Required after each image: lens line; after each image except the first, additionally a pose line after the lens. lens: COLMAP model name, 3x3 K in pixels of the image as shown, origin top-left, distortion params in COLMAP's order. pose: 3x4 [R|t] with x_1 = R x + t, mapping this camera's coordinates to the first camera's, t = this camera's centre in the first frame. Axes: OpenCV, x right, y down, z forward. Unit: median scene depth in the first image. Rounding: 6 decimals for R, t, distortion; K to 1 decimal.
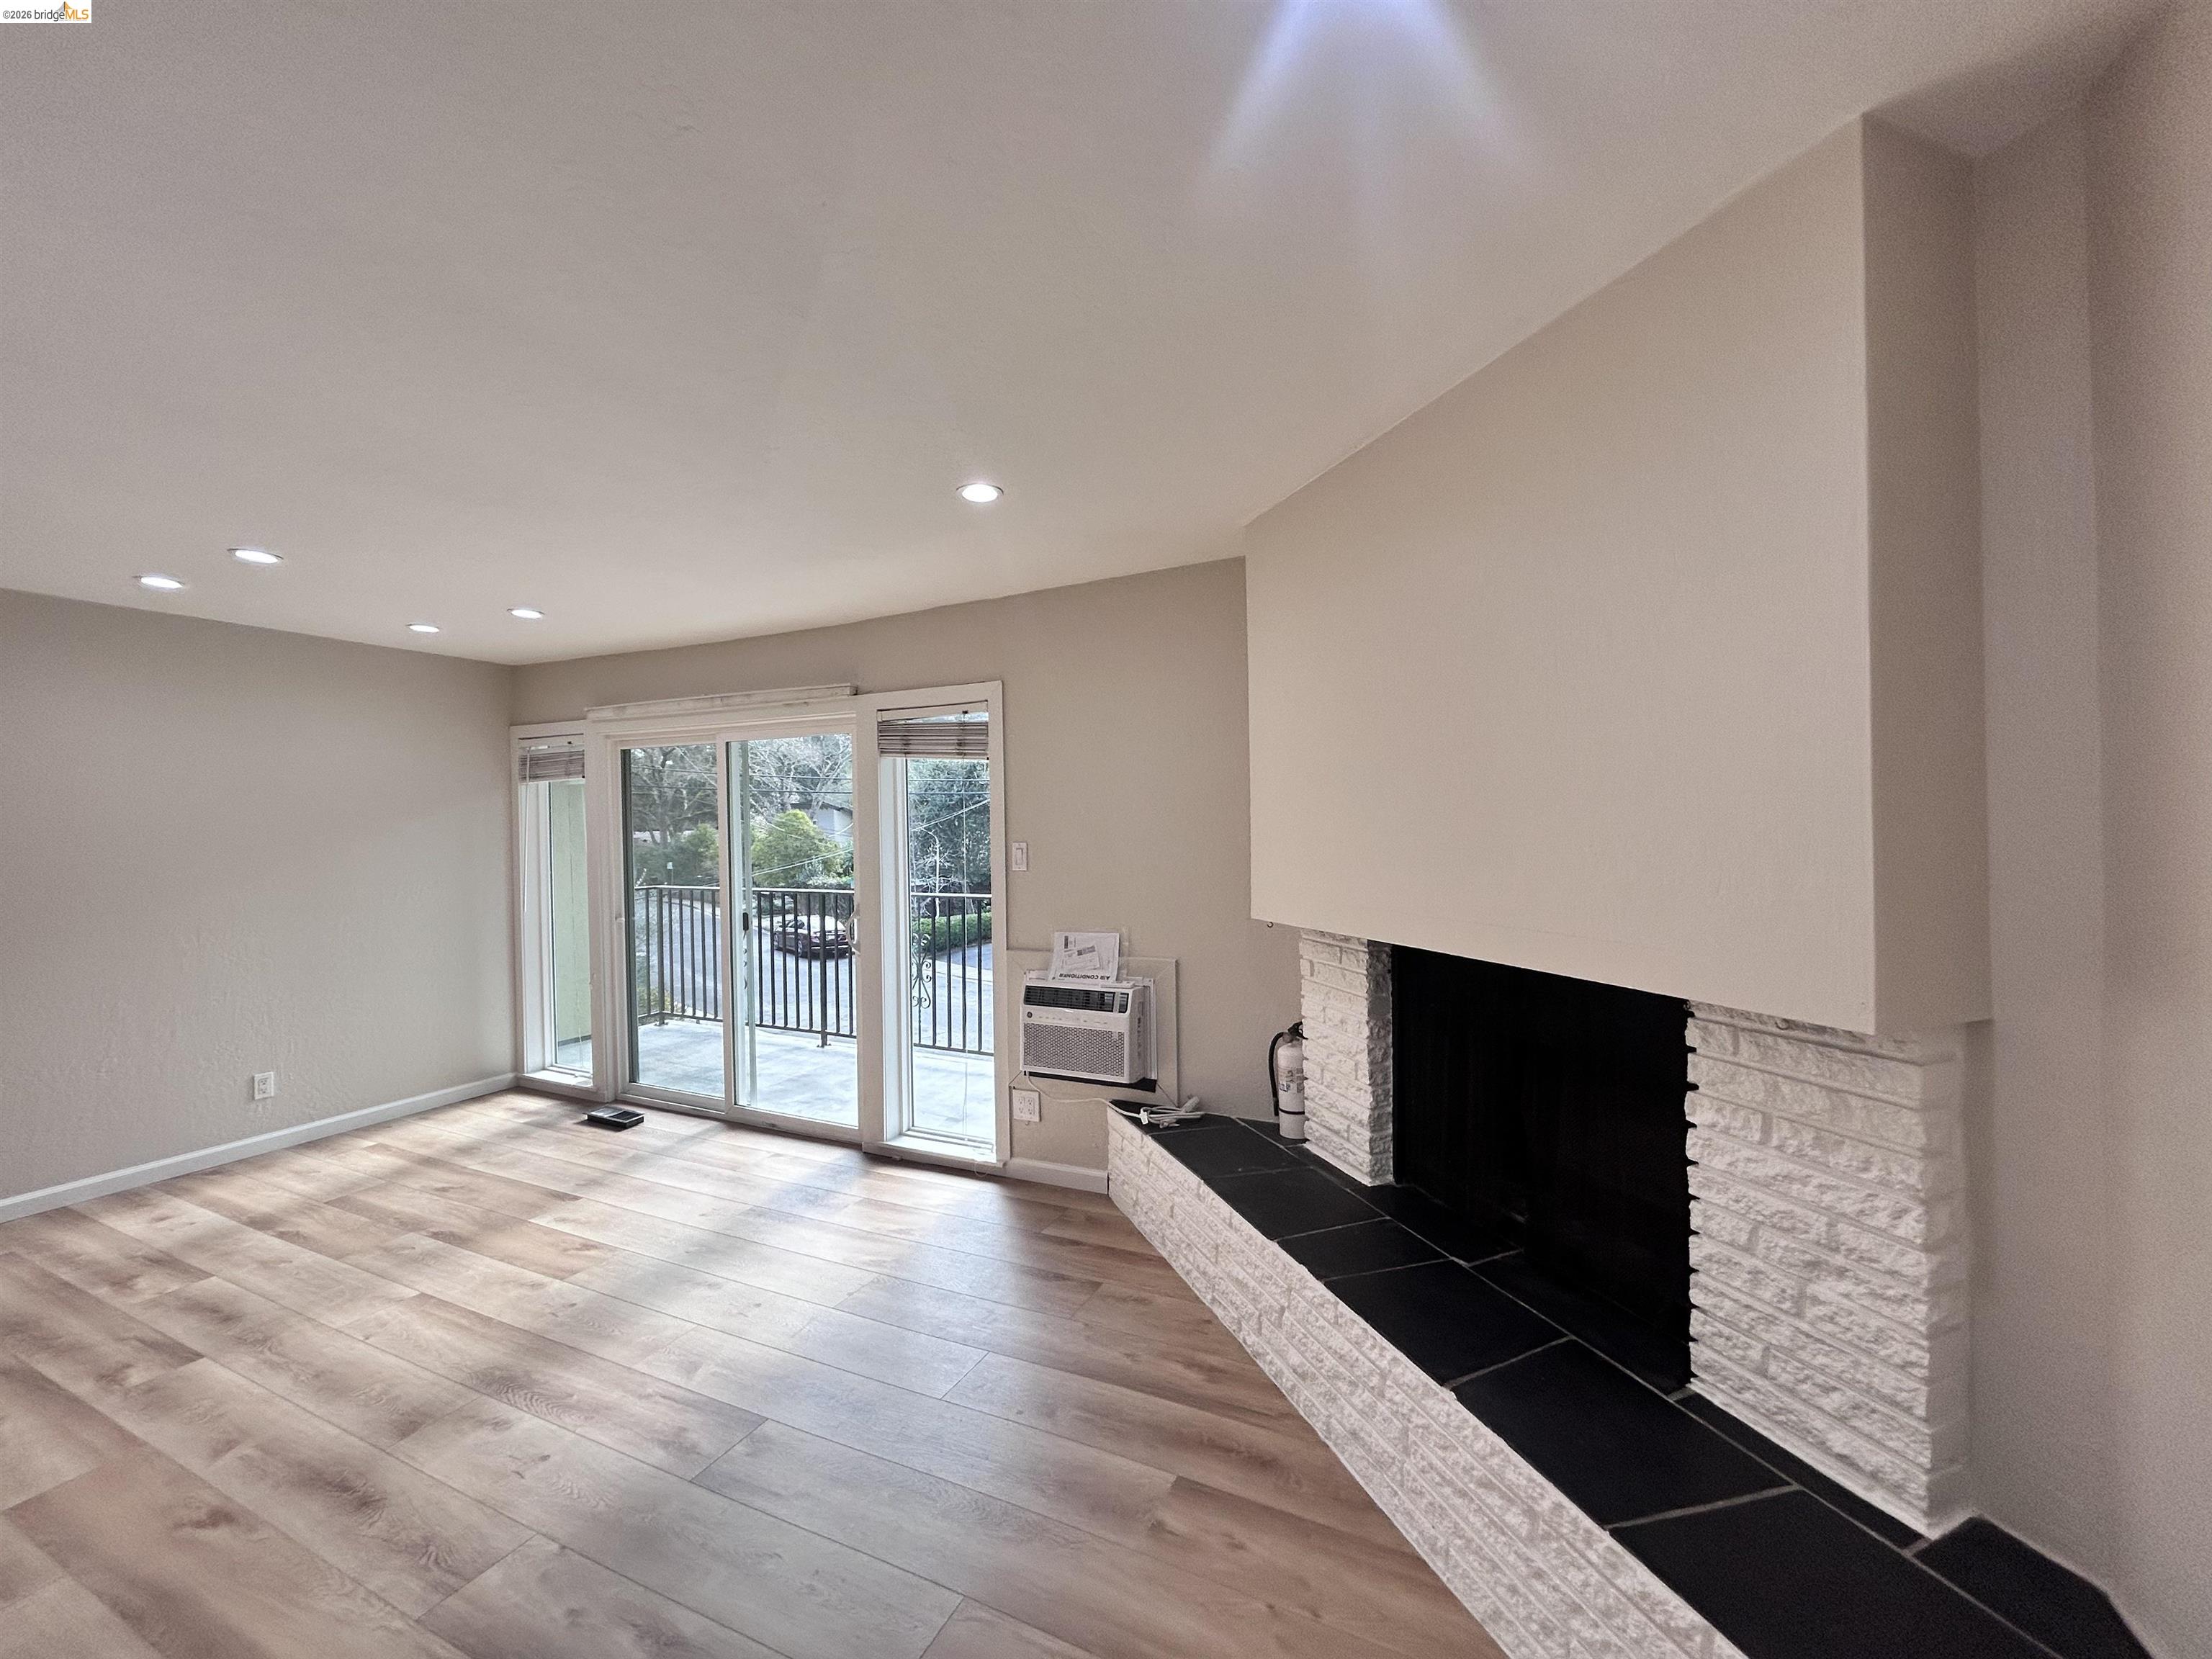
lens RADIAL K [[884.9, 0, 1100.7], [0, 884.9, 827.3], [0, 0, 1]] dist [-0.002161, -0.000458]
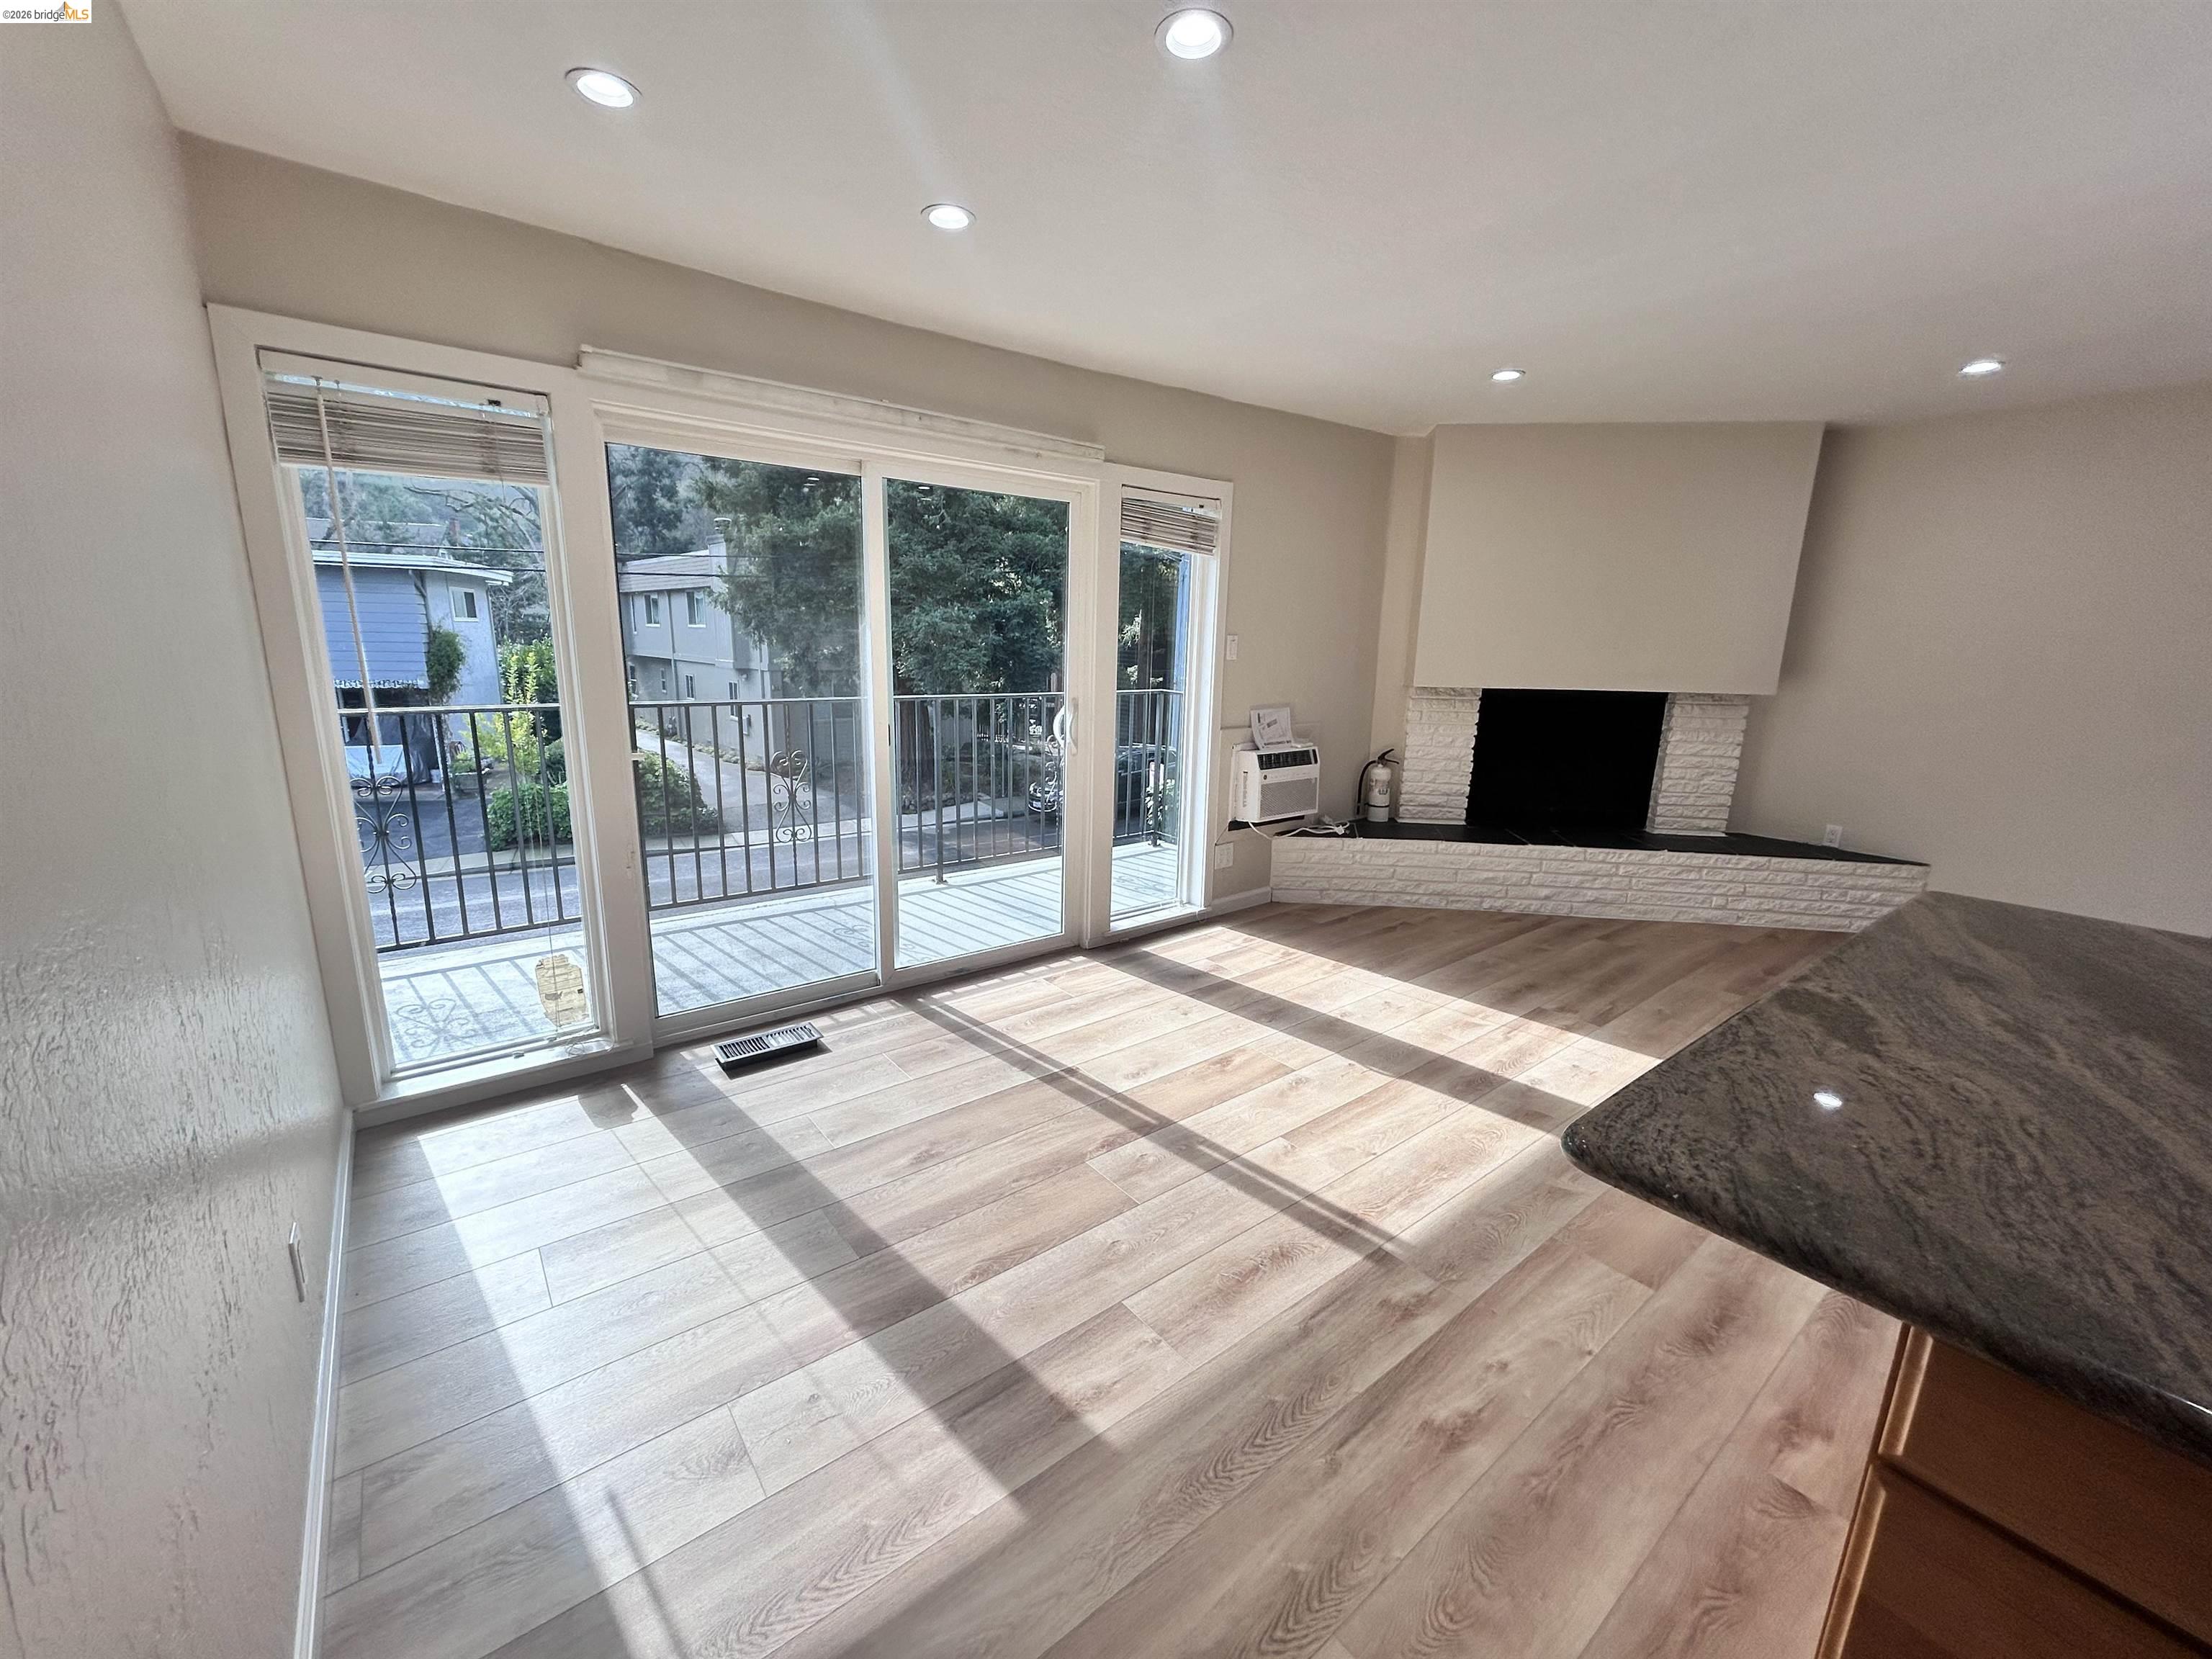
lens RADIAL K [[887.8, 0, 1104.0], [0, 887.8, 828.9], [0, 0, 1]] dist [-0.001690, 0.000617]
pose [[0.442893, -0.169461, 0.880414, -1.443053], [-0.022114, 0.979612, 0.199678, 0.043767], [-0.896302, -0.107905, 0.430115, 0.735262]]
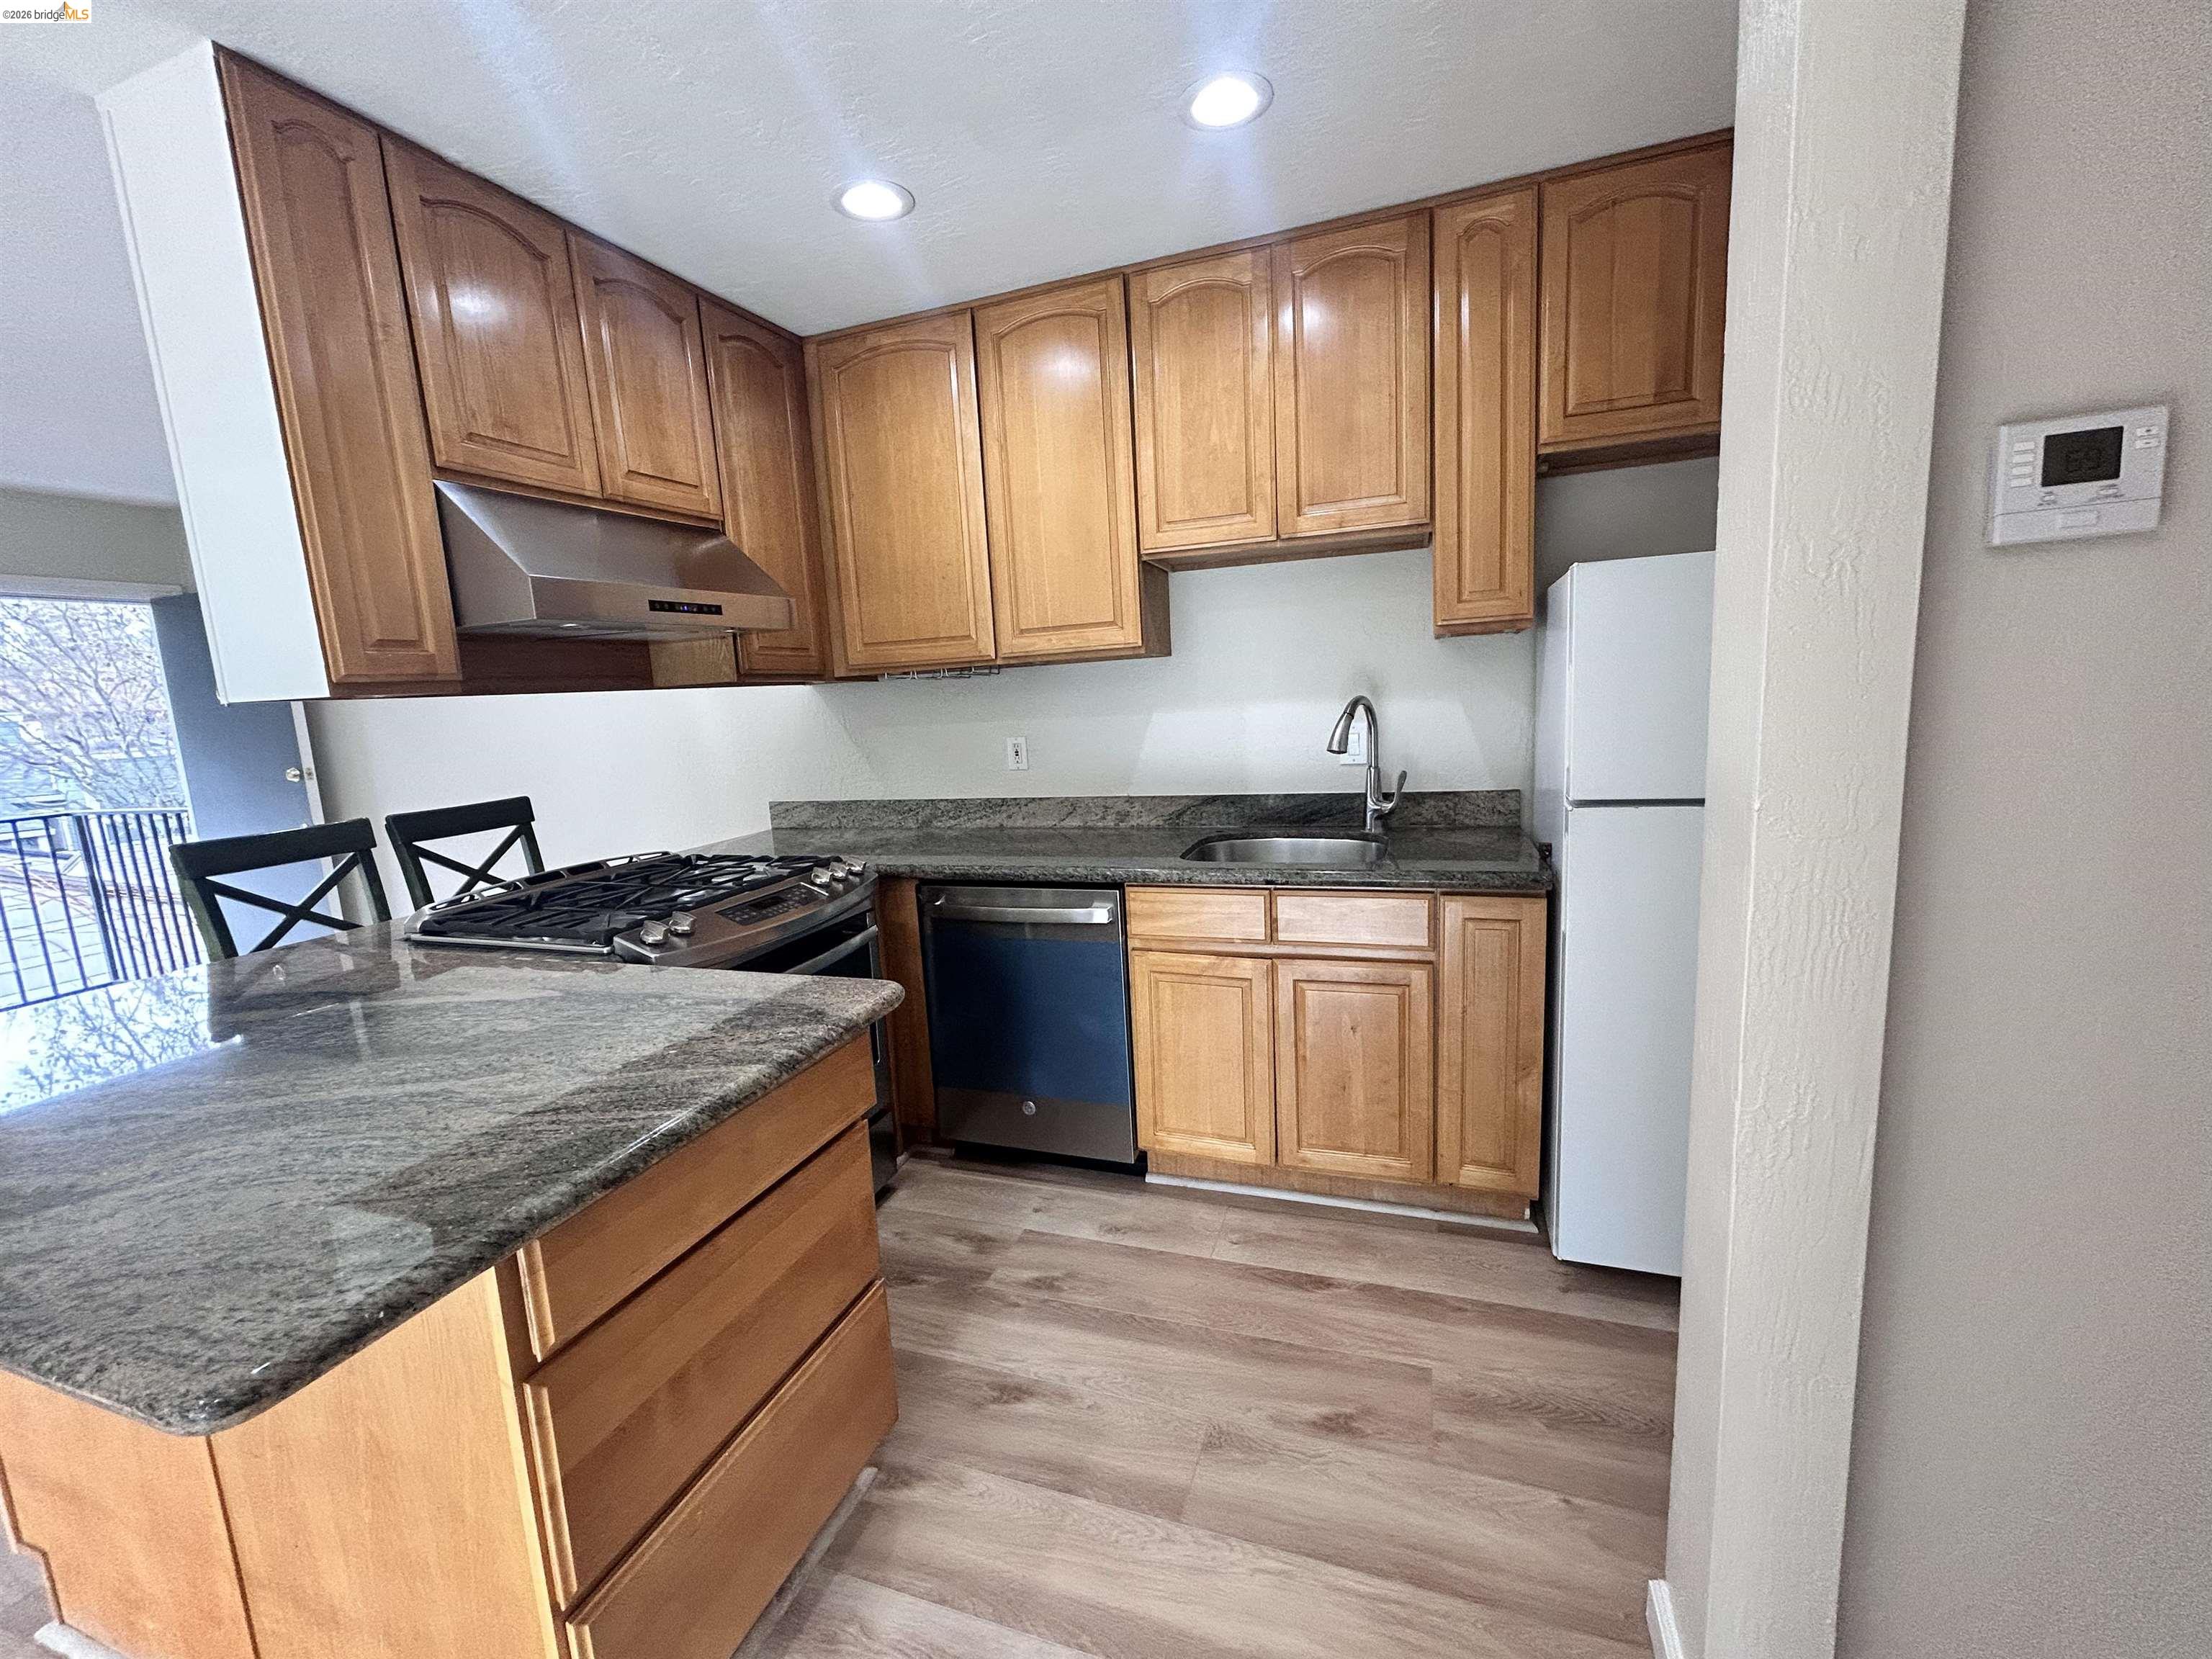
lens RADIAL K [[886.1, 0, 1106.0], [0, 886.1, 829.5], [0, 0, 1]] dist [0.001642, -0.000215]
pose [[-0.991181, 0.085615, -0.101146, -1.334752], [0.068730, 0.984722, 0.159997, 0.048983], [0.113298, 0.151634, -0.981922, 0.911210]]
